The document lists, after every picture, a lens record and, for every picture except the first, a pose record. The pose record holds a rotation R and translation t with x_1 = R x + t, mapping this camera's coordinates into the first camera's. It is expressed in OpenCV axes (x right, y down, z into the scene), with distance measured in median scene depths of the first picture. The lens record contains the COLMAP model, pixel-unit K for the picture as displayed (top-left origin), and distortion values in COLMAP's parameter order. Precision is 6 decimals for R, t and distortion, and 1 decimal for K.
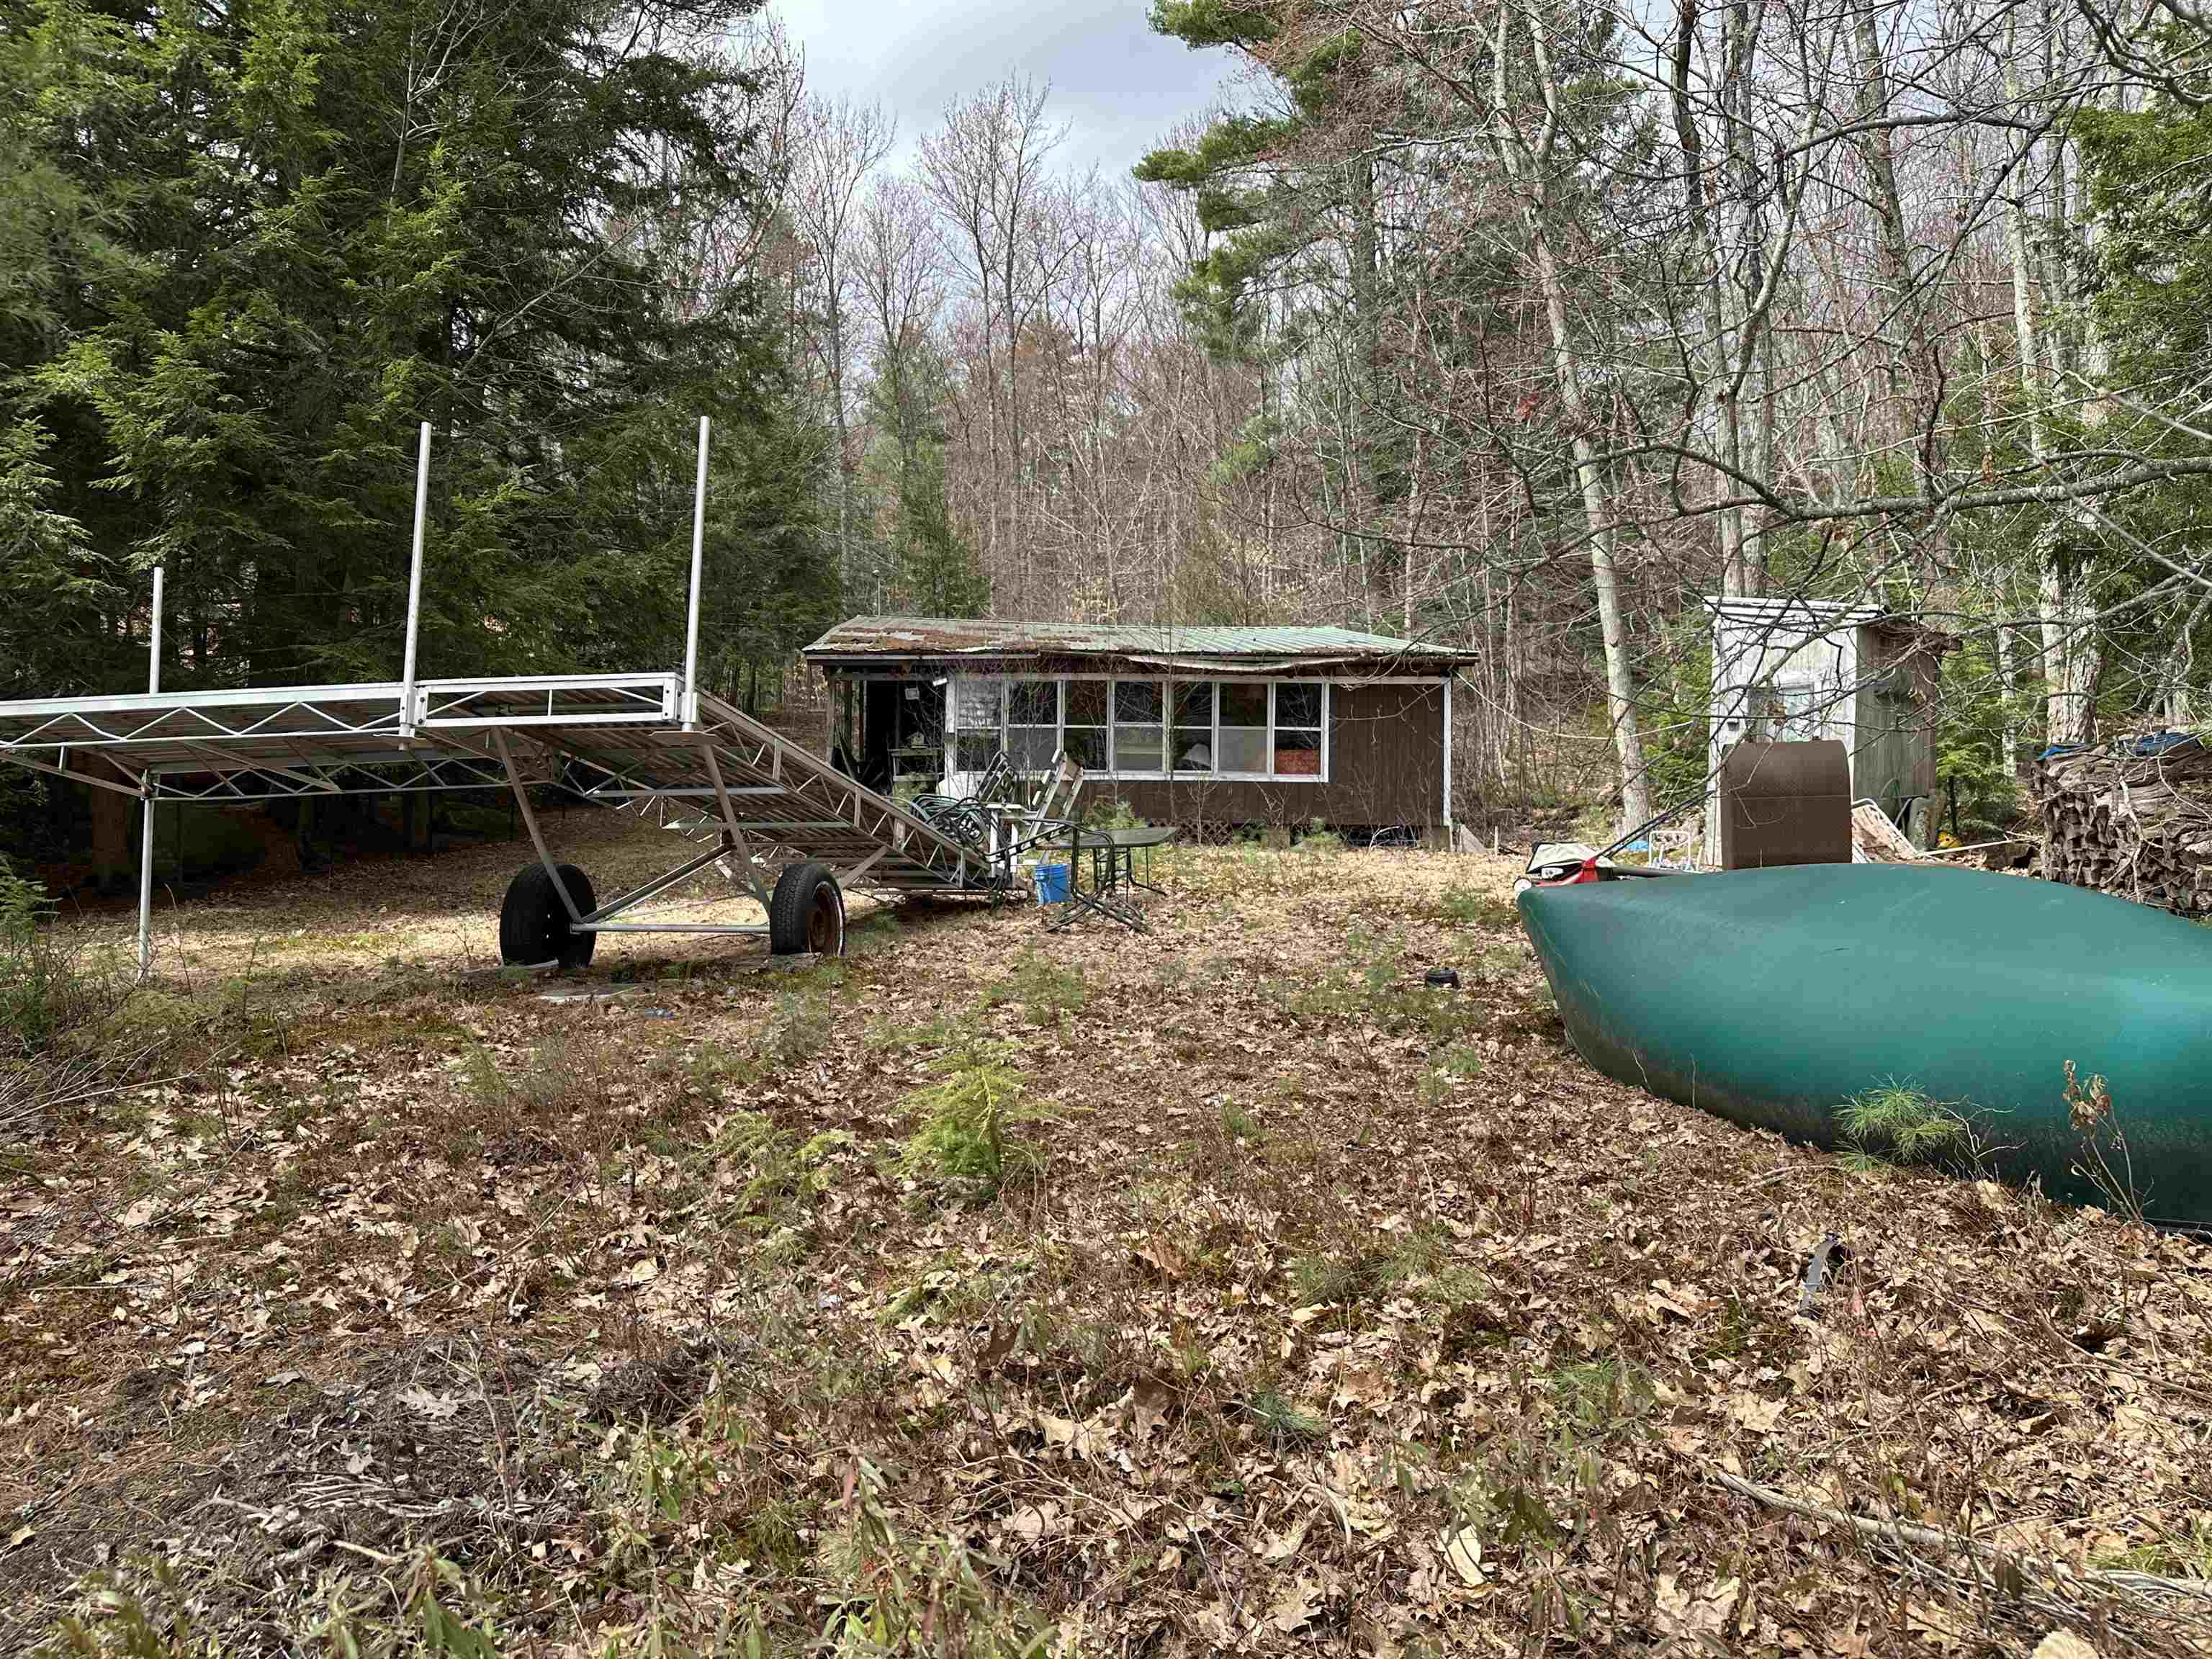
lens RADIAL K [[1533.7, 0, 1101.6], [0, 1533.7, 822.6], [0, 0, 1]] dist [0.041353, -0.054980]
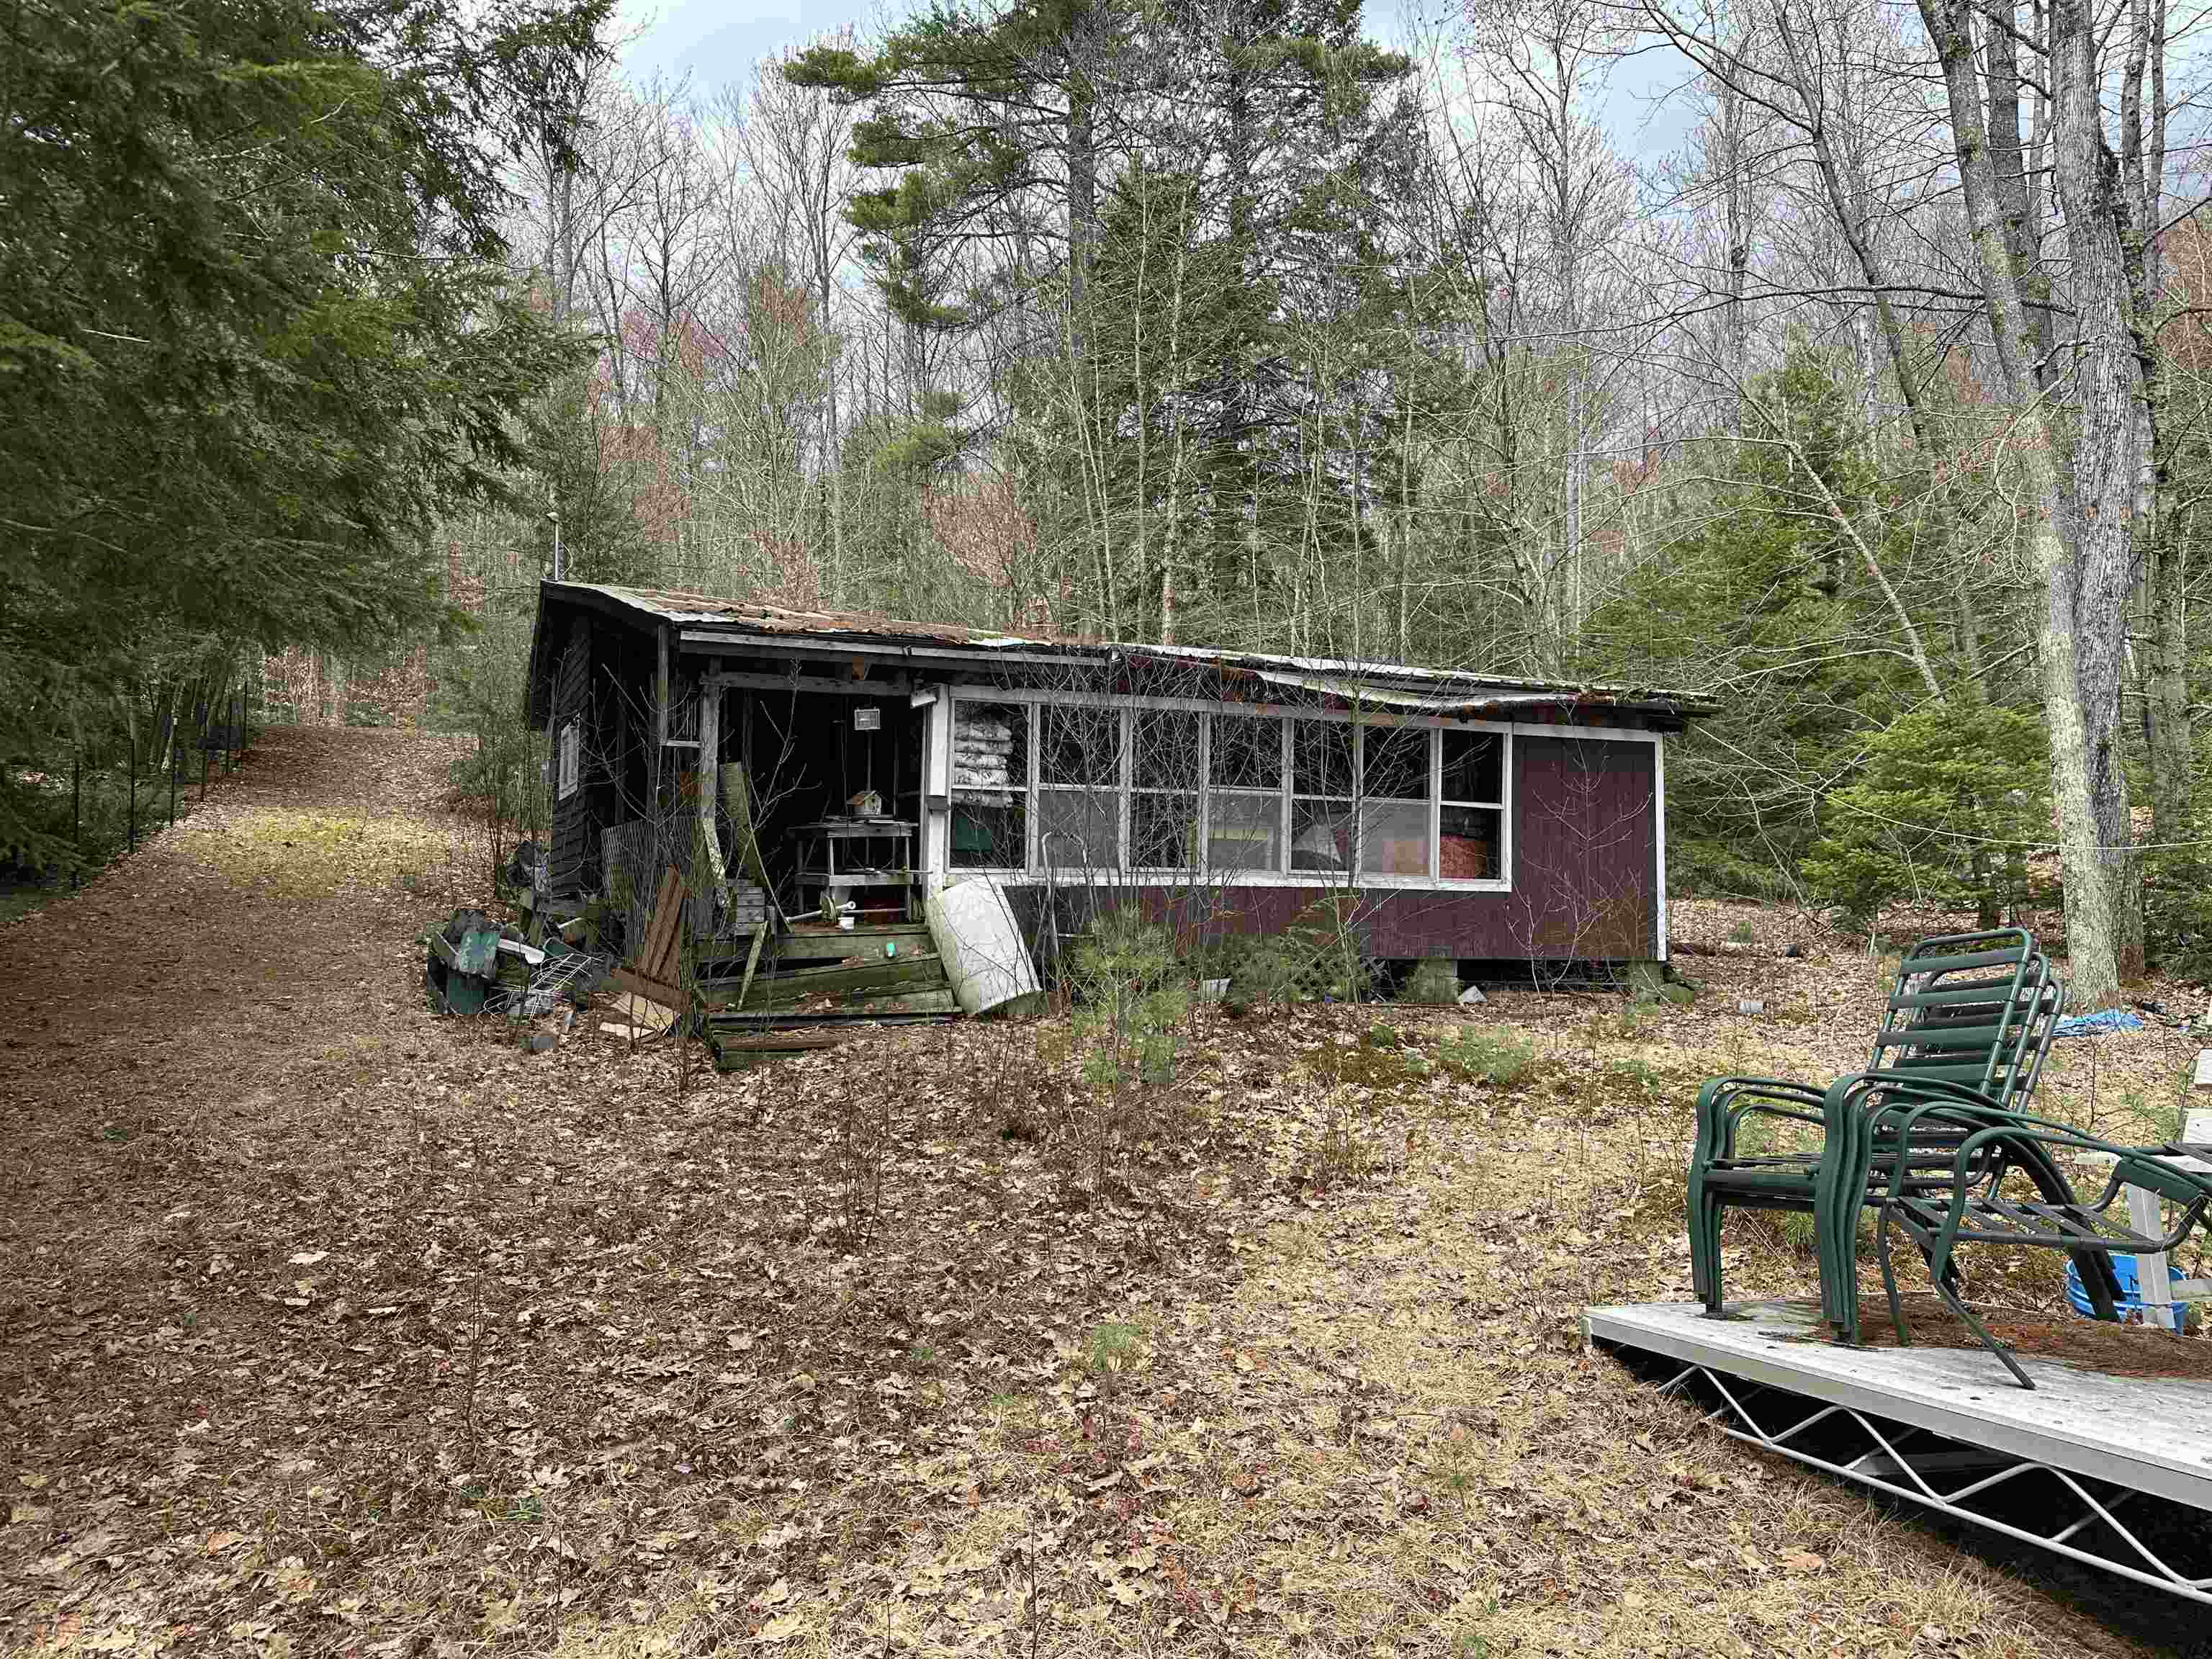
lens RADIAL K [[1533.7, 0, 1101.6], [0, 1533.7, 822.6], [0, 0, 1]] dist [0.041353, -0.054980]
pose [[0.932814, 0.023101, 0.359617, -0.234759], [-0.014164, 0.999522, -0.027467, -0.034907], [-0.360080, 0.020528, 0.932696, 0.477180]]
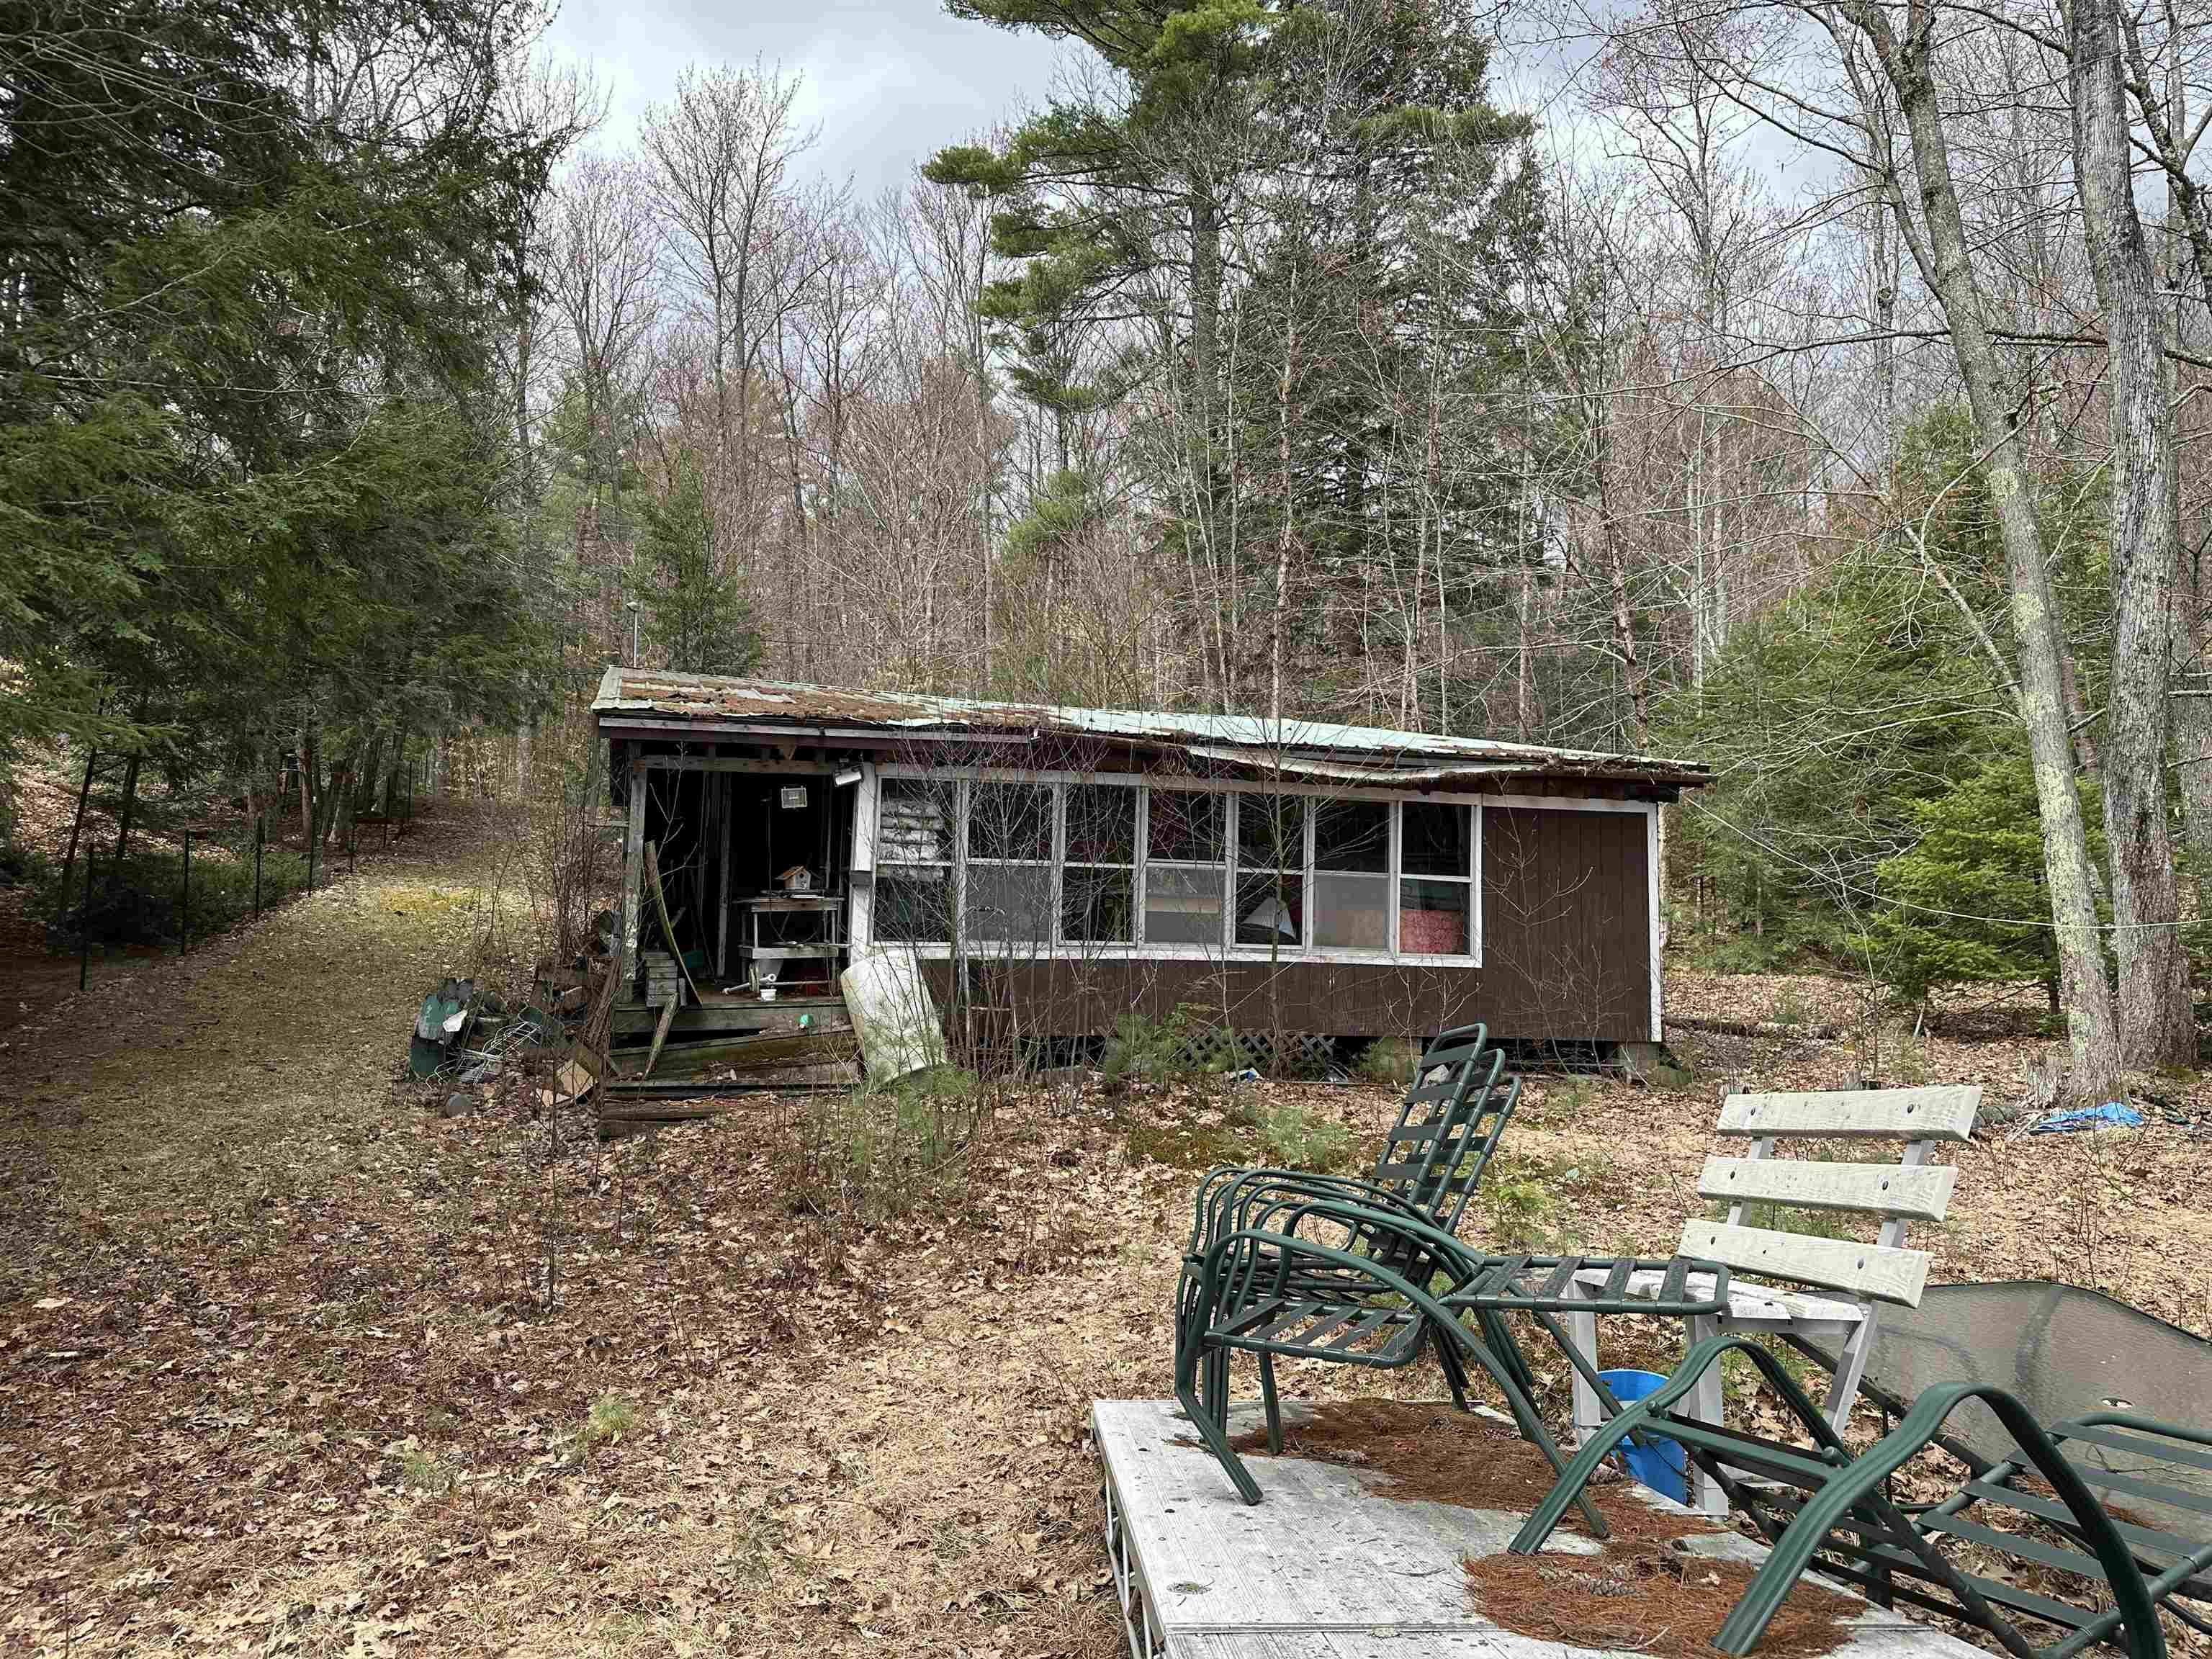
lens RADIAL K [[1533.7, 0, 1101.6], [0, 1533.7, 822.6], [0, 0, 1]] dist [0.041353, -0.054980]
pose [[0.973651, 0.033016, 0.225642, -0.138537], [-0.018297, 0.997584, -0.067014, -0.040131], [-0.227310, 0.061120, 0.971903, 0.440495]]
